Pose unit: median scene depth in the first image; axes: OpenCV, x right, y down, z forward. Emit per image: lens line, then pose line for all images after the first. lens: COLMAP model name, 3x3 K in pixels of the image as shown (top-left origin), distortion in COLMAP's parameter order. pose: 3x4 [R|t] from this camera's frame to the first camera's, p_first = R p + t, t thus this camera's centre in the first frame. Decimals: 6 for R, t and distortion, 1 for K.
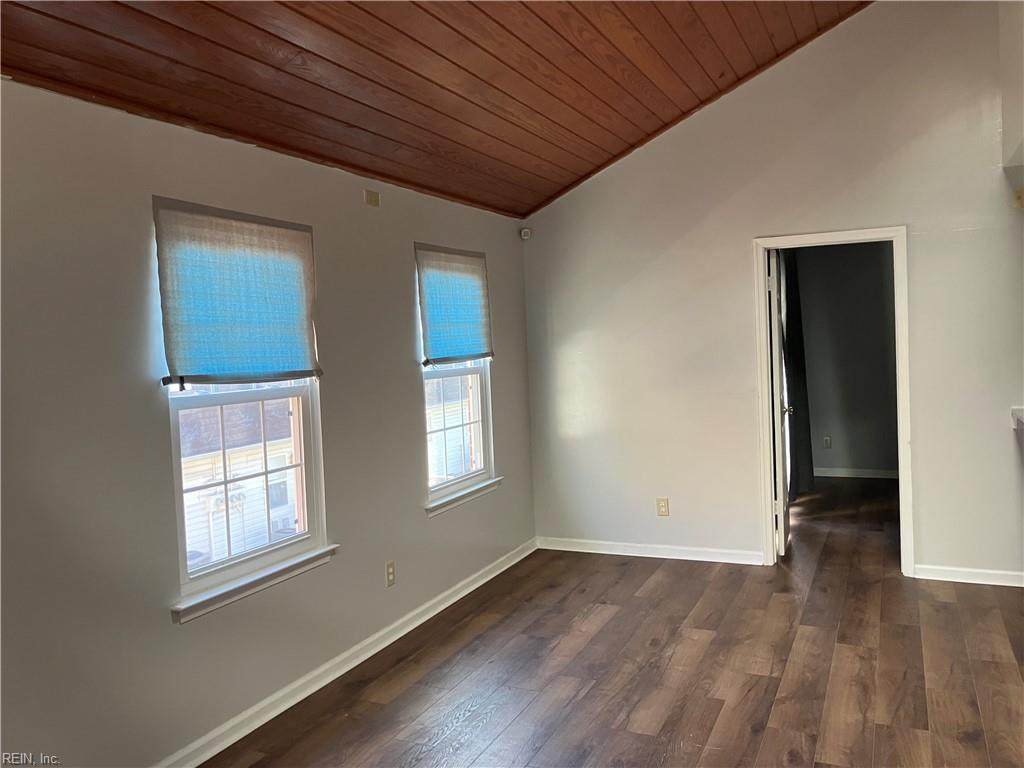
lens RADIAL K [[846.7, 0, 503.2], [0, 846.7, 377.7], [0, 0, 1]] dist [0.019840, -0.020550]
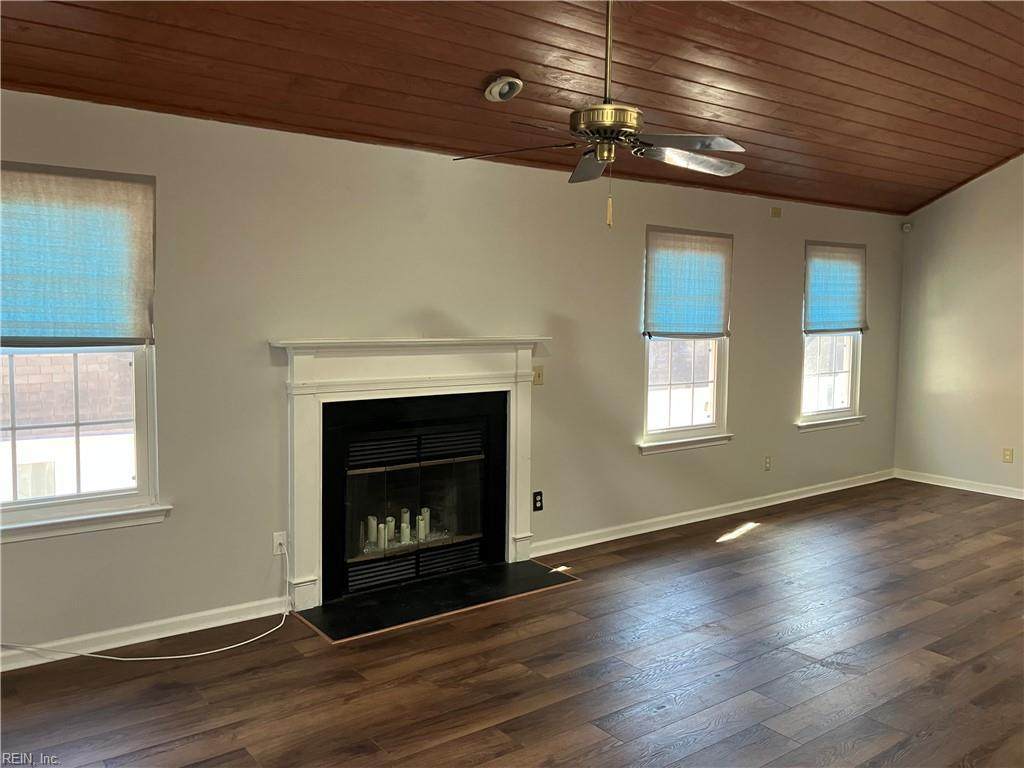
lens RADIAL K [[846.7, 0, 504.1], [0, 846.7, 382.3], [0, 0, 1]] dist [0.019840, -0.020550]
pose [[0.883801, 0.088542, -0.459409, 0.154275], [-0.064881, 0.995636, 0.067074, 0.020035], [0.463343, -0.029473, 0.885689, -0.632471]]
